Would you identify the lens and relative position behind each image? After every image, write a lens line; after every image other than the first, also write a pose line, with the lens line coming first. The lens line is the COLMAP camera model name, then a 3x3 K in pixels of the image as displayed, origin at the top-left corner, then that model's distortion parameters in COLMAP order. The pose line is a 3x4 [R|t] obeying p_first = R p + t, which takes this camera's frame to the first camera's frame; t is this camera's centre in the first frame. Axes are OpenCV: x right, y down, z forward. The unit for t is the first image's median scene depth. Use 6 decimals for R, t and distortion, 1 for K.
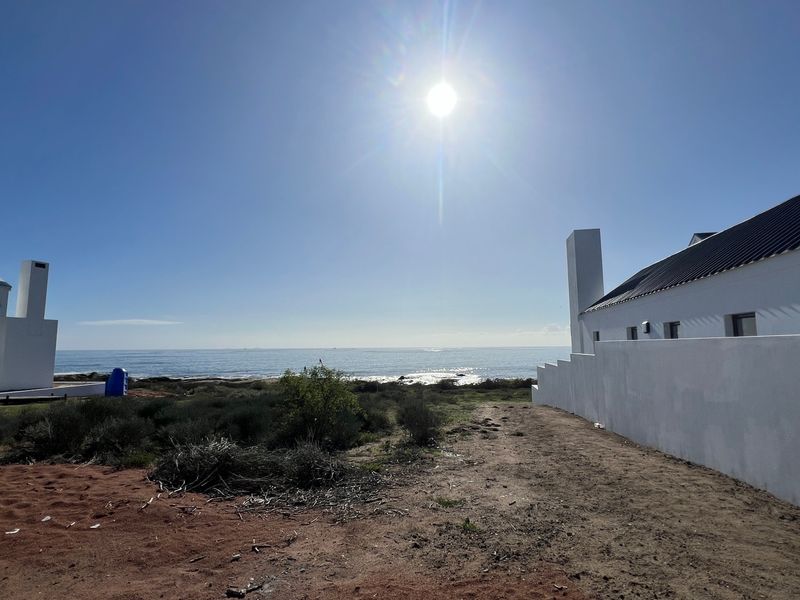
lens RADIAL K [[425.3, 0, 400.4], [0, 425.3, 297.7], [0, 0, 1]] dist [-0.002420, 0.000545]
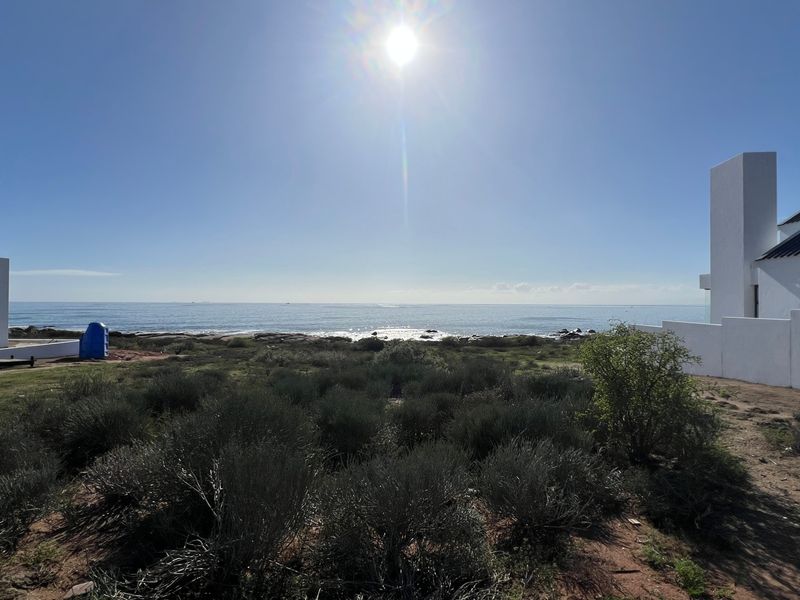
lens RADIAL K [[425.3, 0, 400.4], [0, 425.3, 297.7], [0, 0, 1]] dist [-0.002420, 0.000545]
pose [[0.994292, 0.014046, 0.105764, -0.189778], [-0.024820, 0.994550, 0.101261, 0.026934], [-0.103765, -0.103308, 0.989222, 0.172336]]
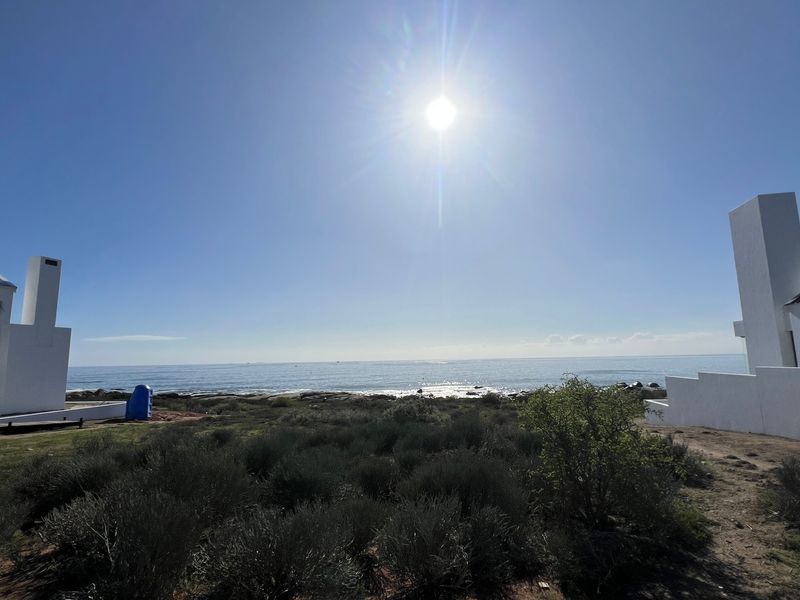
lens RADIAL K [[425.3, 0, 400.4], [0, 425.3, 297.7], [0, 0, 1]] dist [-0.002420, 0.000545]
pose [[0.999906, -0.012598, -0.005387, -0.145702], [0.012434, 0.999485, -0.029577, 0.024400], [0.005757, 0.029507, 0.999548, 0.157935]]
